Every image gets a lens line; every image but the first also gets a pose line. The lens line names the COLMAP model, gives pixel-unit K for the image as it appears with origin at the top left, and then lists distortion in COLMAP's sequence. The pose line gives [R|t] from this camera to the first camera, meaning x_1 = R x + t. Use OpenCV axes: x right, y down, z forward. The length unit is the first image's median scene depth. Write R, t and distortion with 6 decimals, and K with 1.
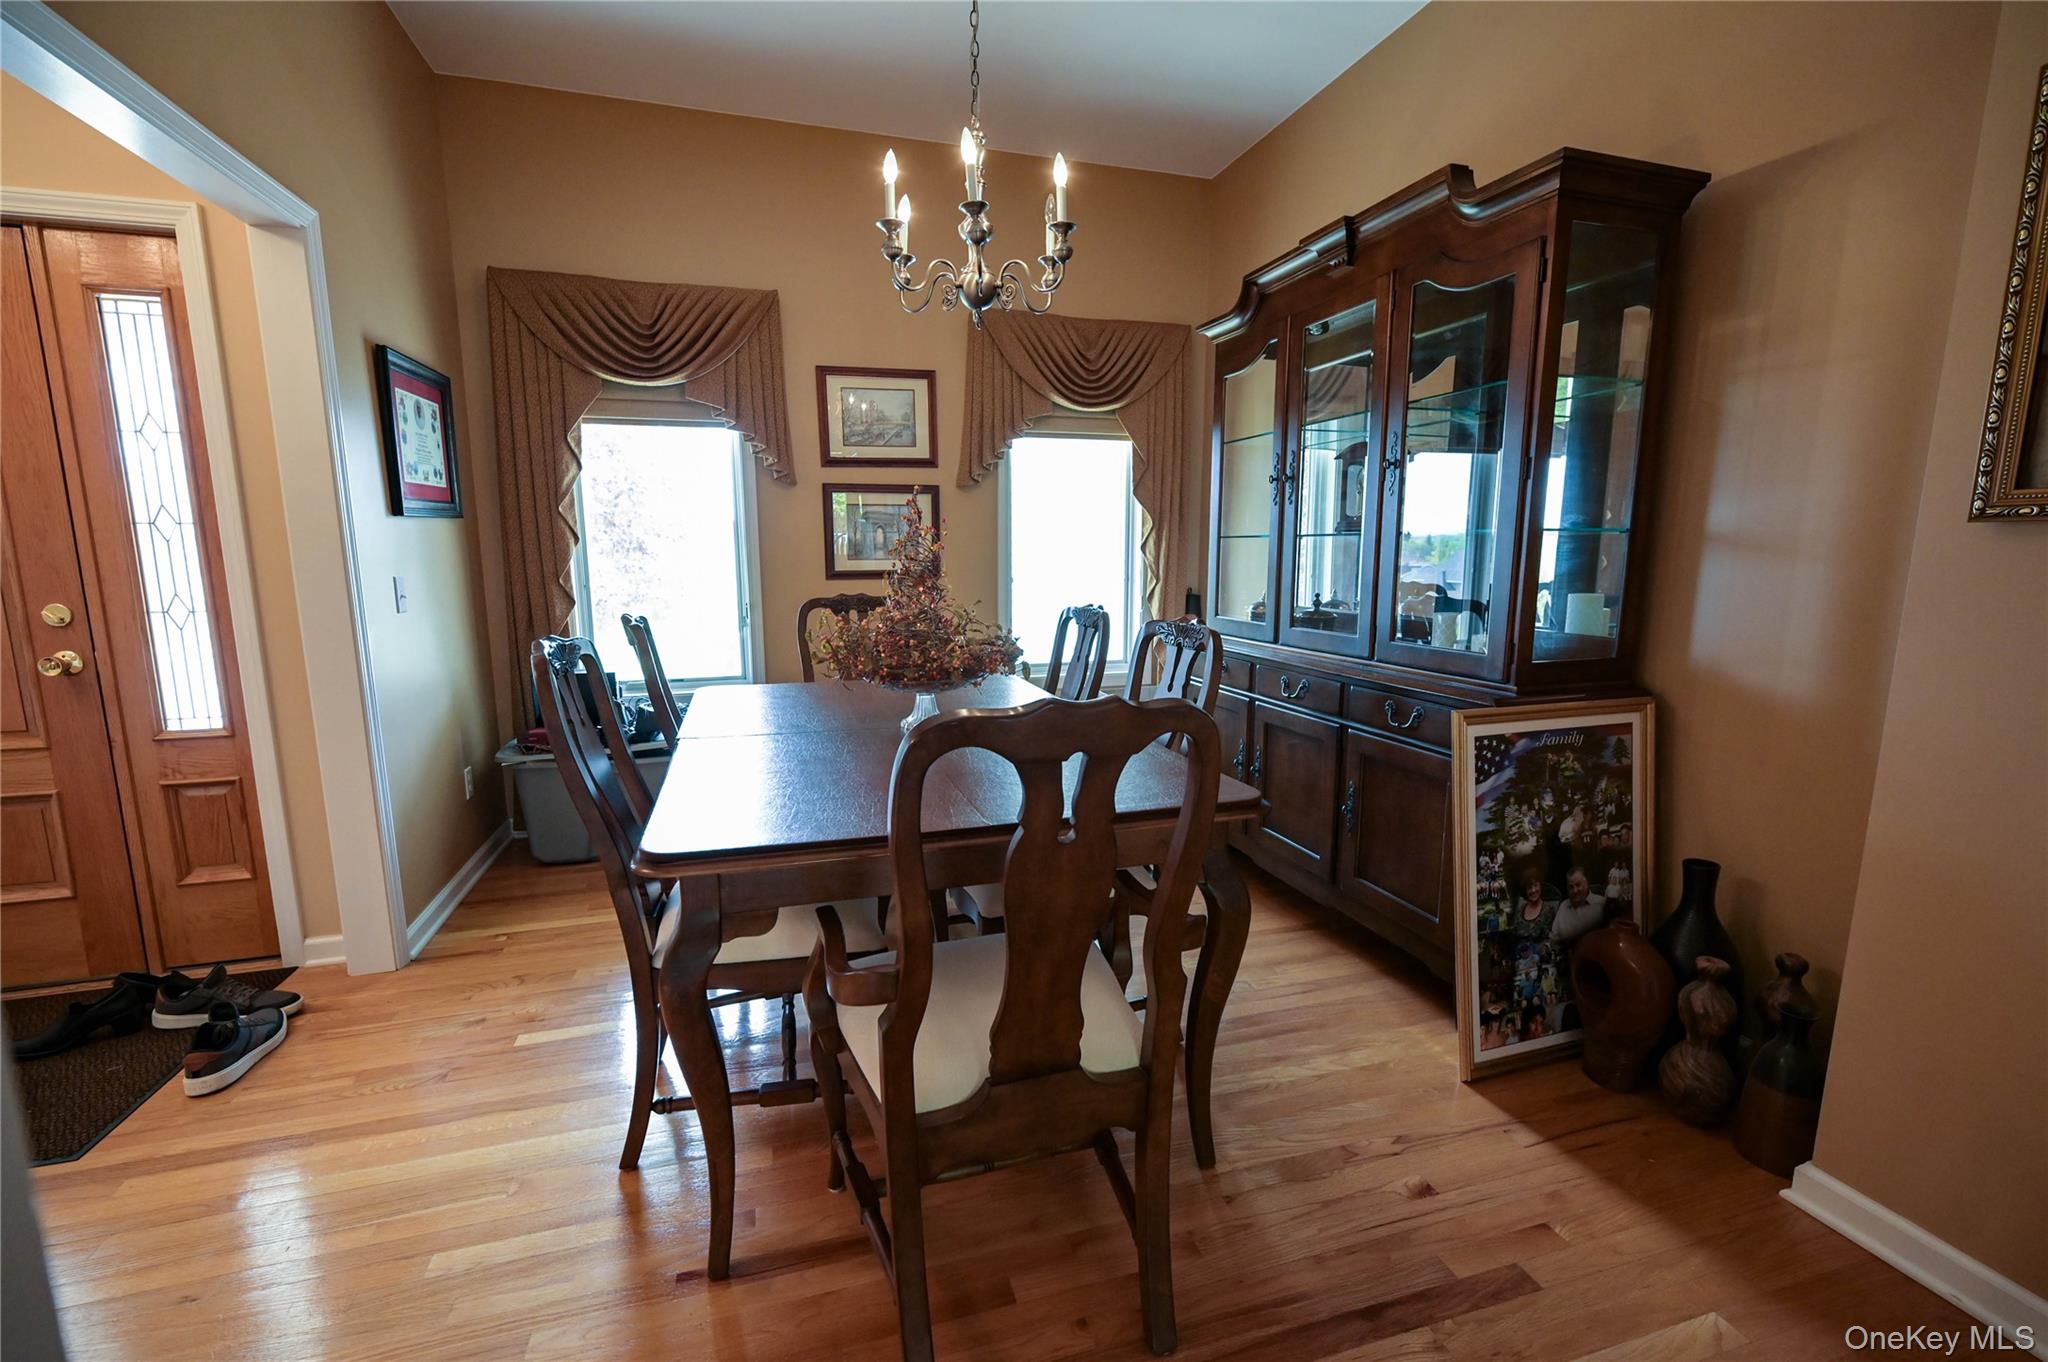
lens RADIAL K [[870.4, 0, 1029.6], [0, 870.4, 689.3], [0, 0, 1]] dist [-0.006041, 0.000726]
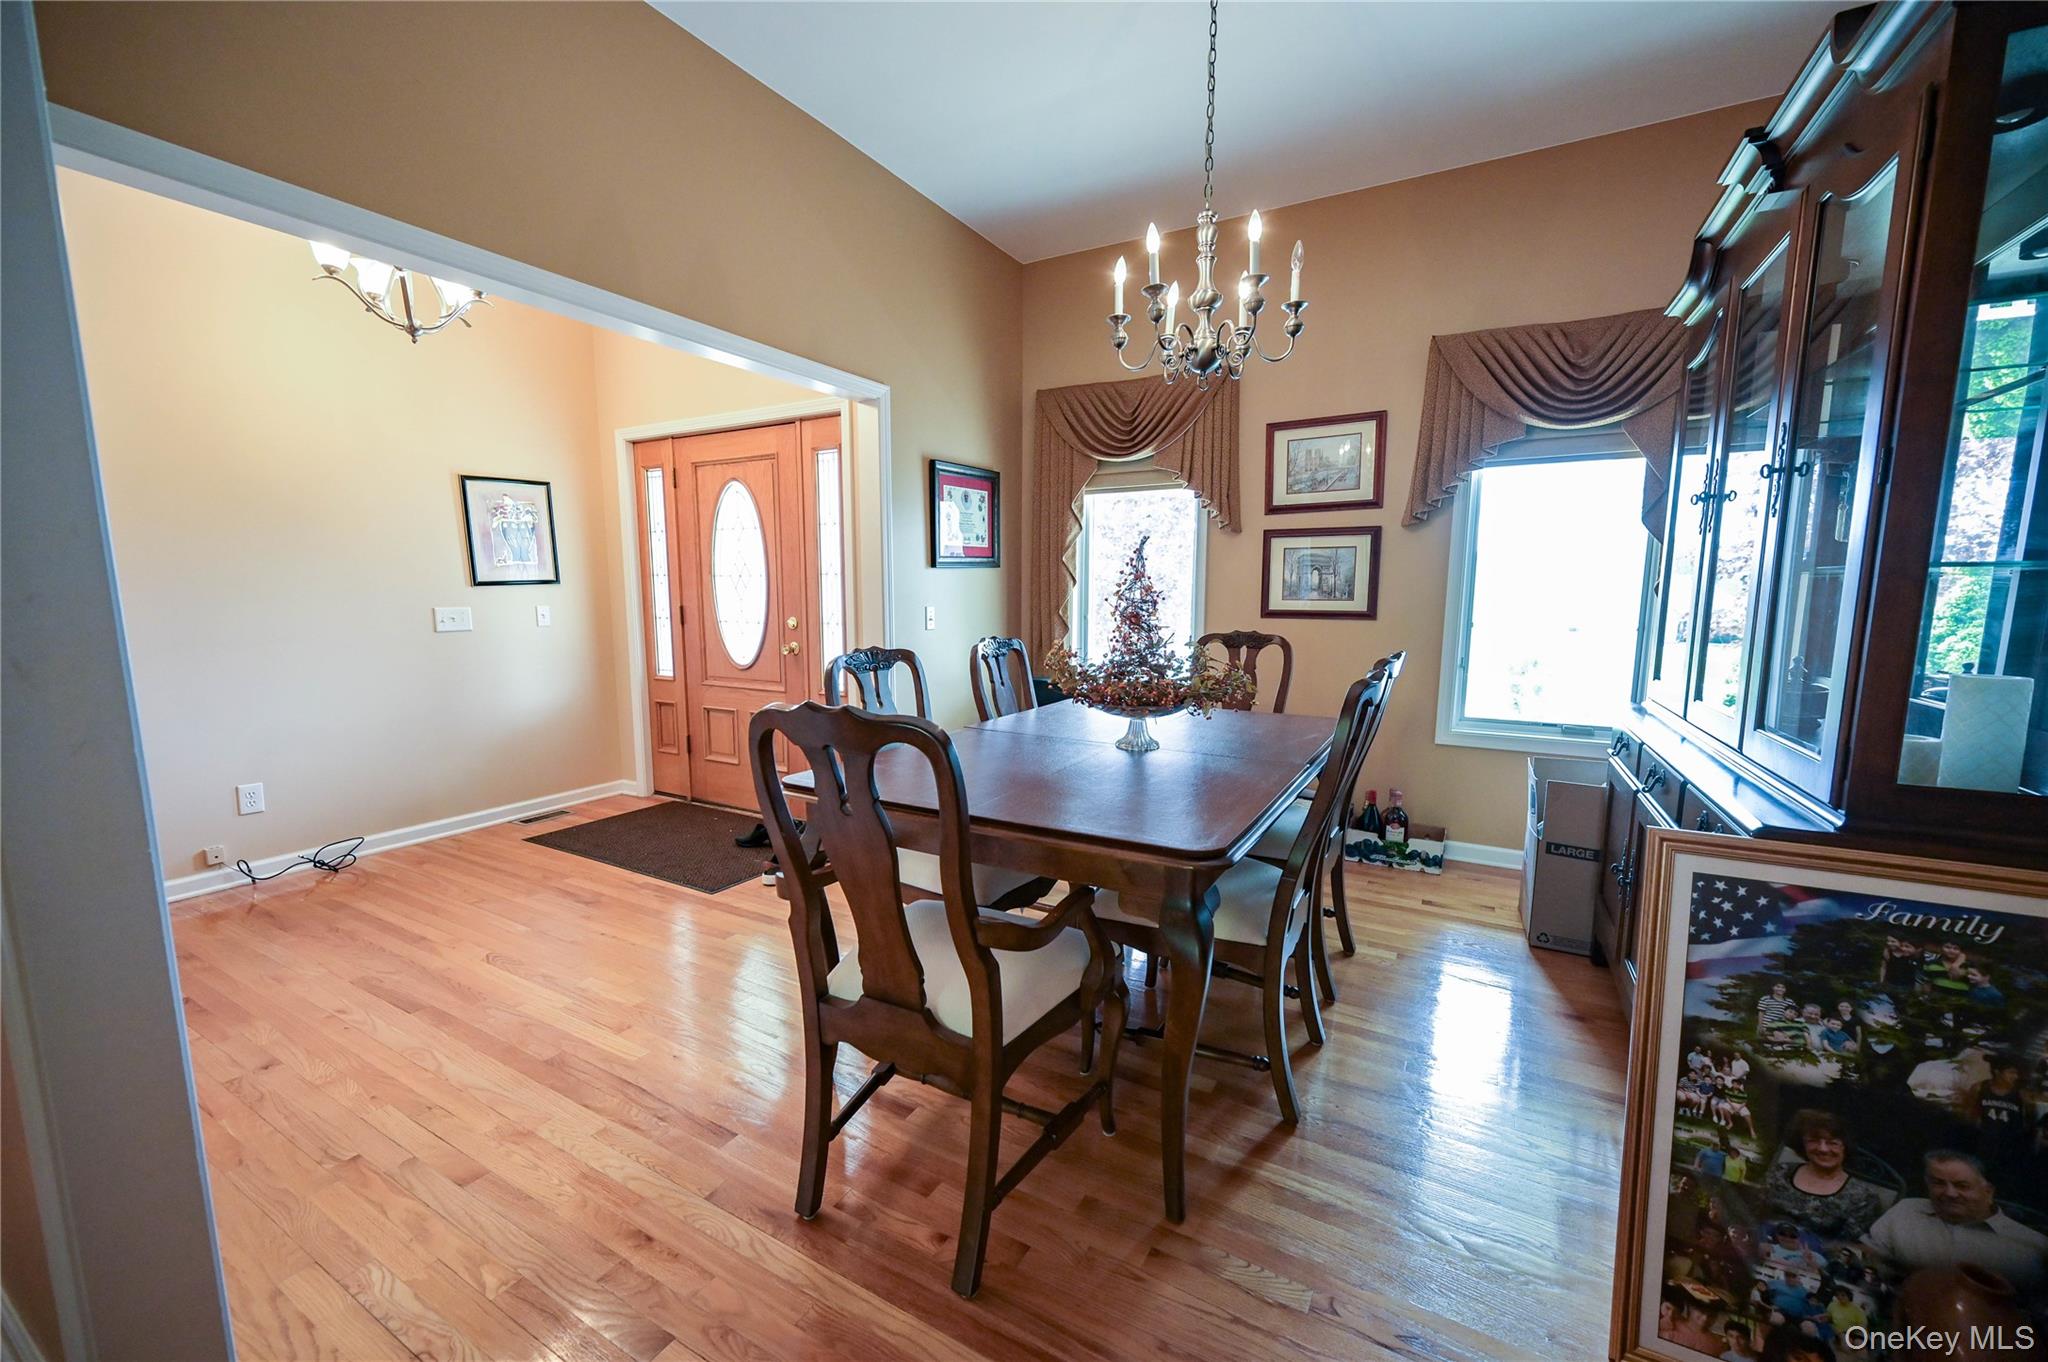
lens RADIAL K [[810.7, 0, 1022.9], [0, 810.7, 698.2], [0, 0, 1]] dist [-0.001088, -0.000872]
pose [[0.677537, 0.101207, -0.728492, 0.398261], [-0.118991, 0.992522, 0.027220, -0.023041], [0.725800, 0.068242, 0.684513, 0.119411]]
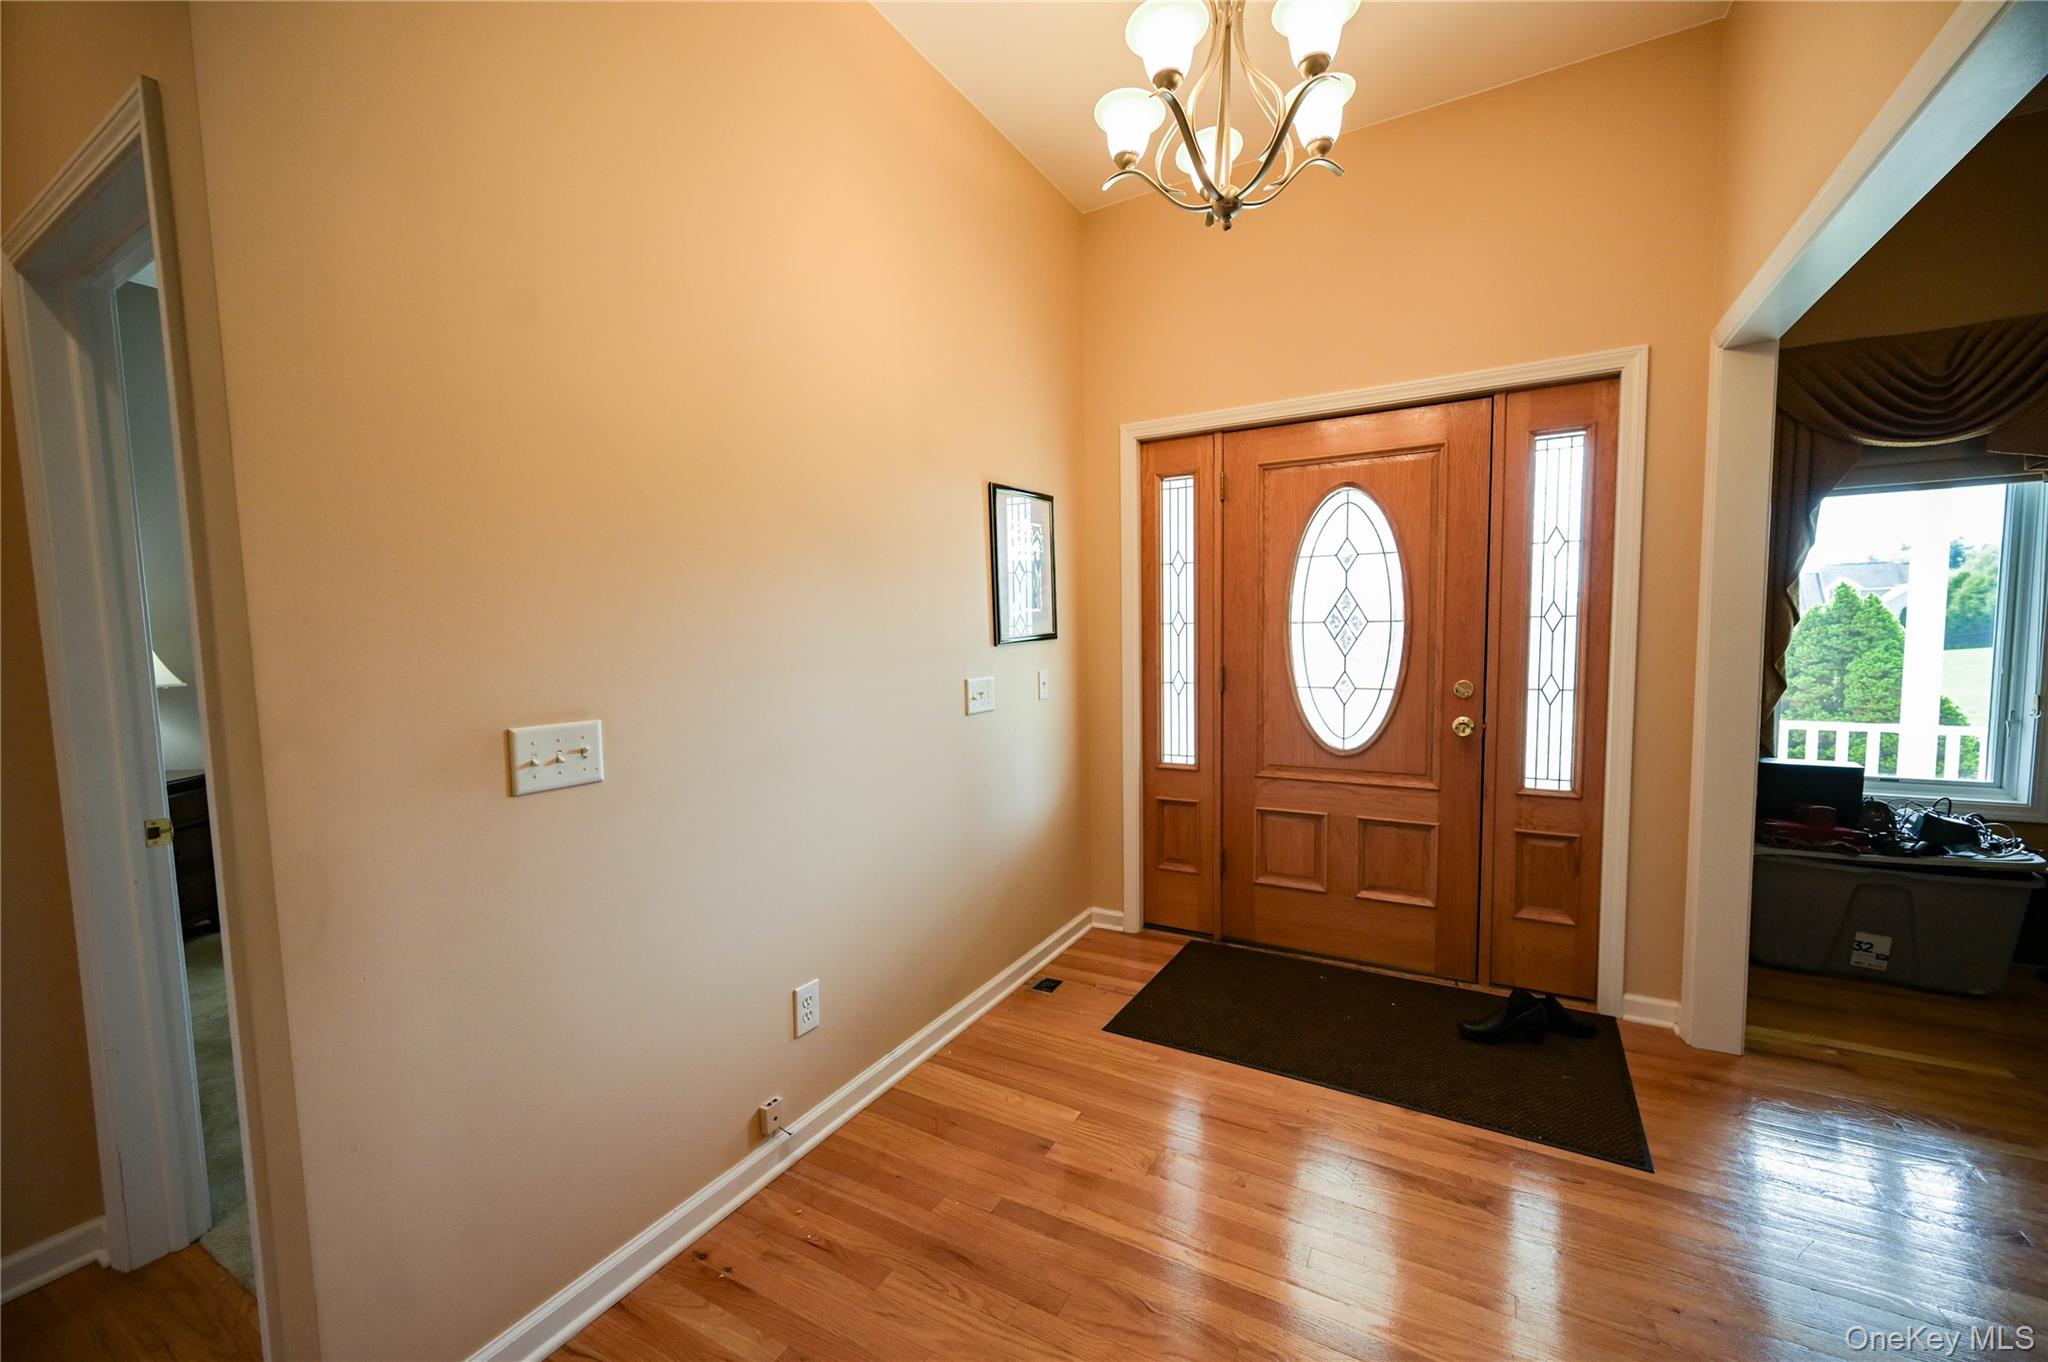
lens RADIAL K [[810.7, 0, 1022.3], [0, 810.7, 691.4], [0, 0, 1]] dist [-0.001088, -0.000872]
pose [[0.675812, 0.044873, -0.735707, -0.505621], [-0.097872, 0.994770, -0.029231, 0.012489], [0.730547, 0.091760, 0.676669, -0.222560]]
